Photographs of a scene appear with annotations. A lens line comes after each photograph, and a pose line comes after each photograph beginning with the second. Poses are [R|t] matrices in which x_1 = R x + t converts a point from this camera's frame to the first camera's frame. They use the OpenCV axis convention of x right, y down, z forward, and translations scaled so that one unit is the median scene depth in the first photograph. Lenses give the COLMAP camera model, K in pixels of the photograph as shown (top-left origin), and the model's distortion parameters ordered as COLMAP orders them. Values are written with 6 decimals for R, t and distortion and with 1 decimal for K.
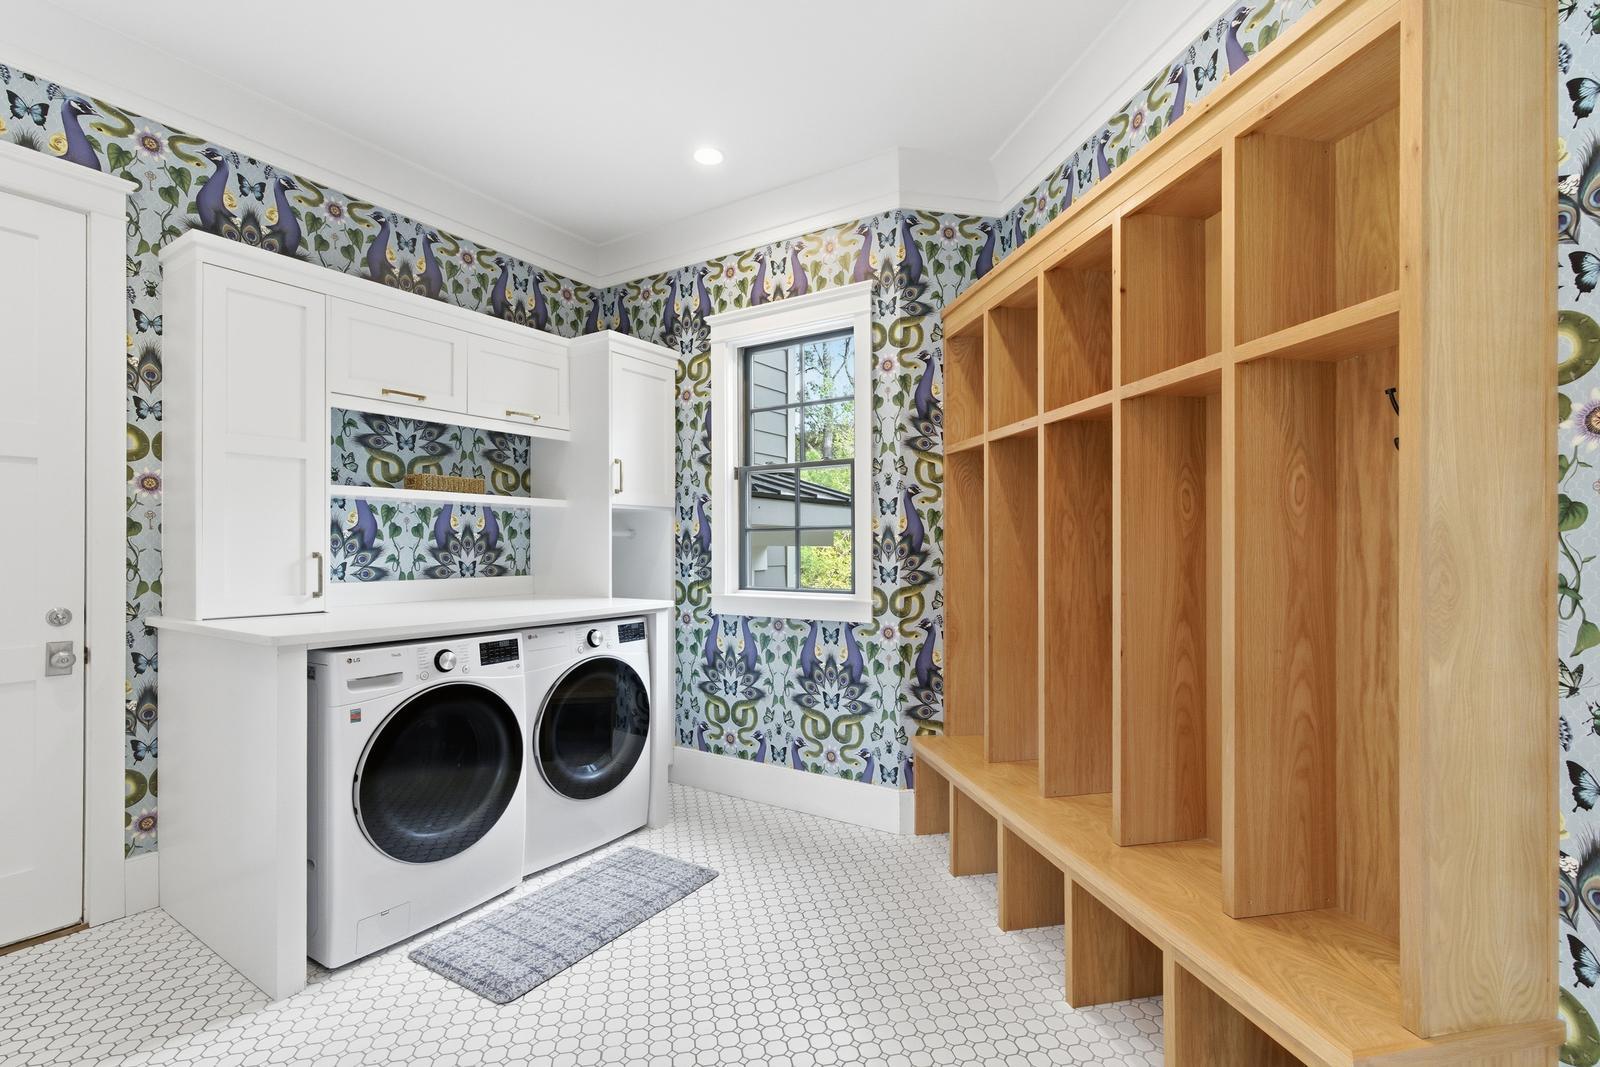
lens RADIAL K [[732.8, 0, 801.3], [0, 732.8, 545.1], [0, 0, 1]] dist [0.002208, 0.000704]
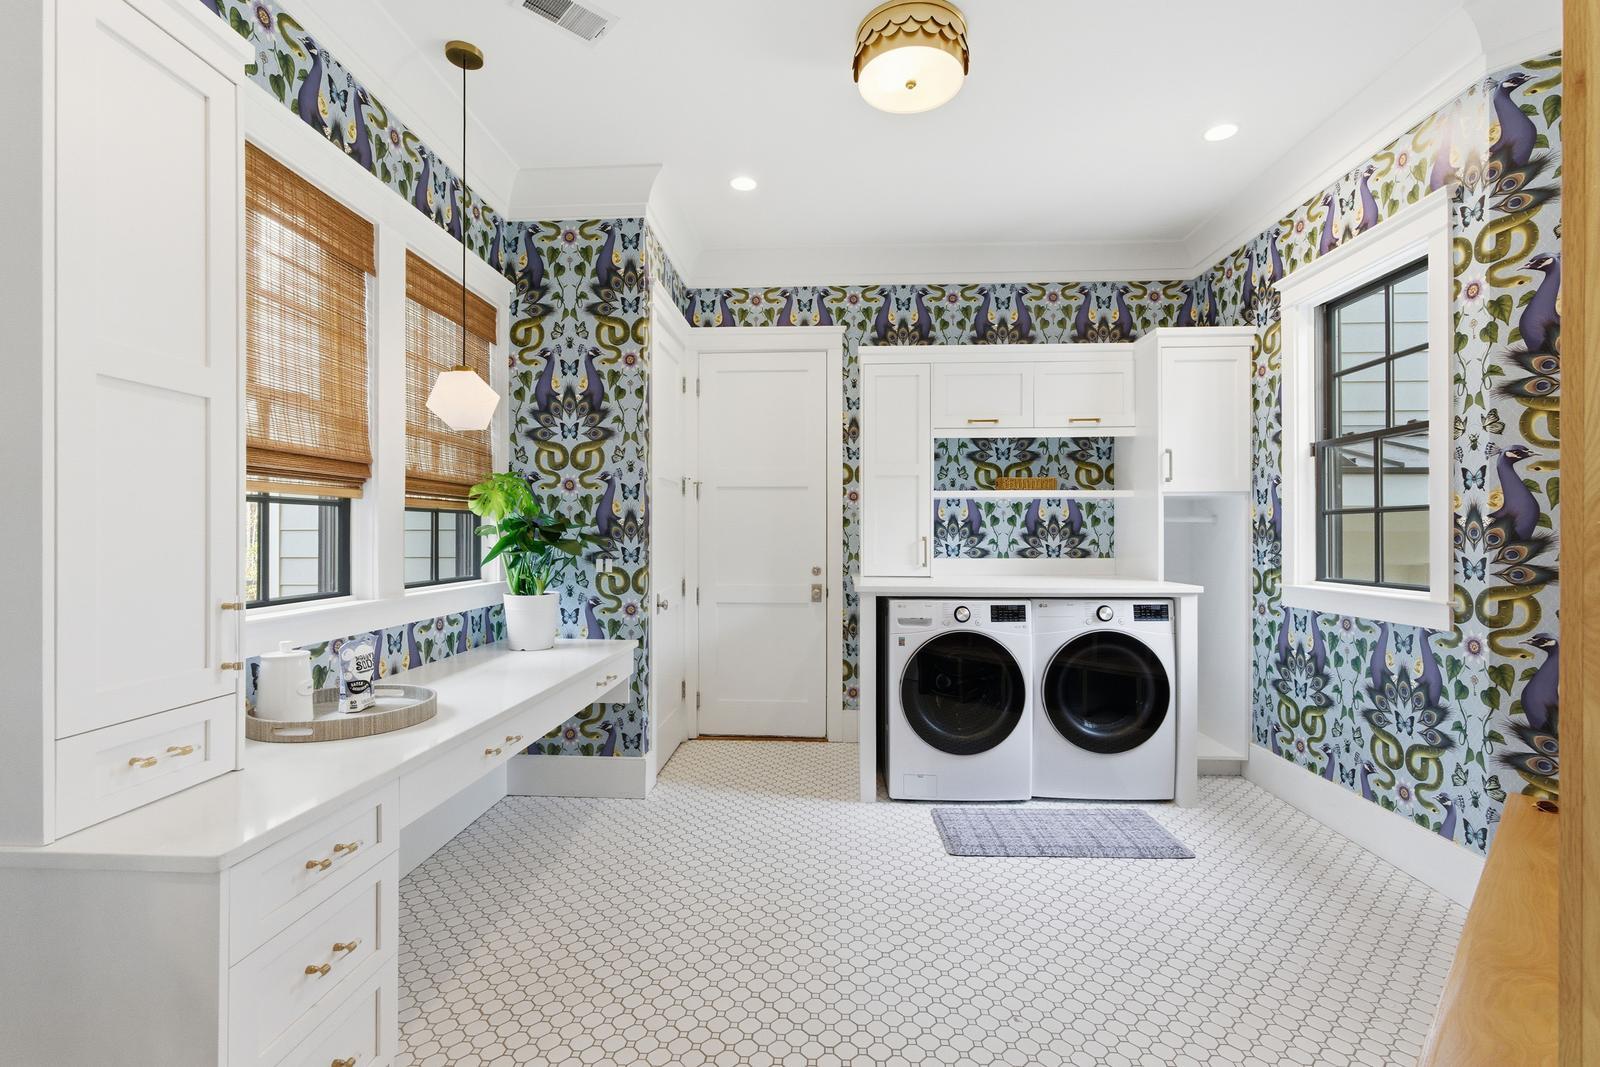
lens RADIAL K [[732.8, 0, 805.3], [0, 732.8, 533.2], [0, 0, 1]] dist [0.002208, 0.000704]
pose [[0.501342, -0.001516, -0.865248, 0.423717], [0.003189, 0.999995, 0.000096, 0.001361], [0.865243, -0.002808, 0.501344, 0.029591]]
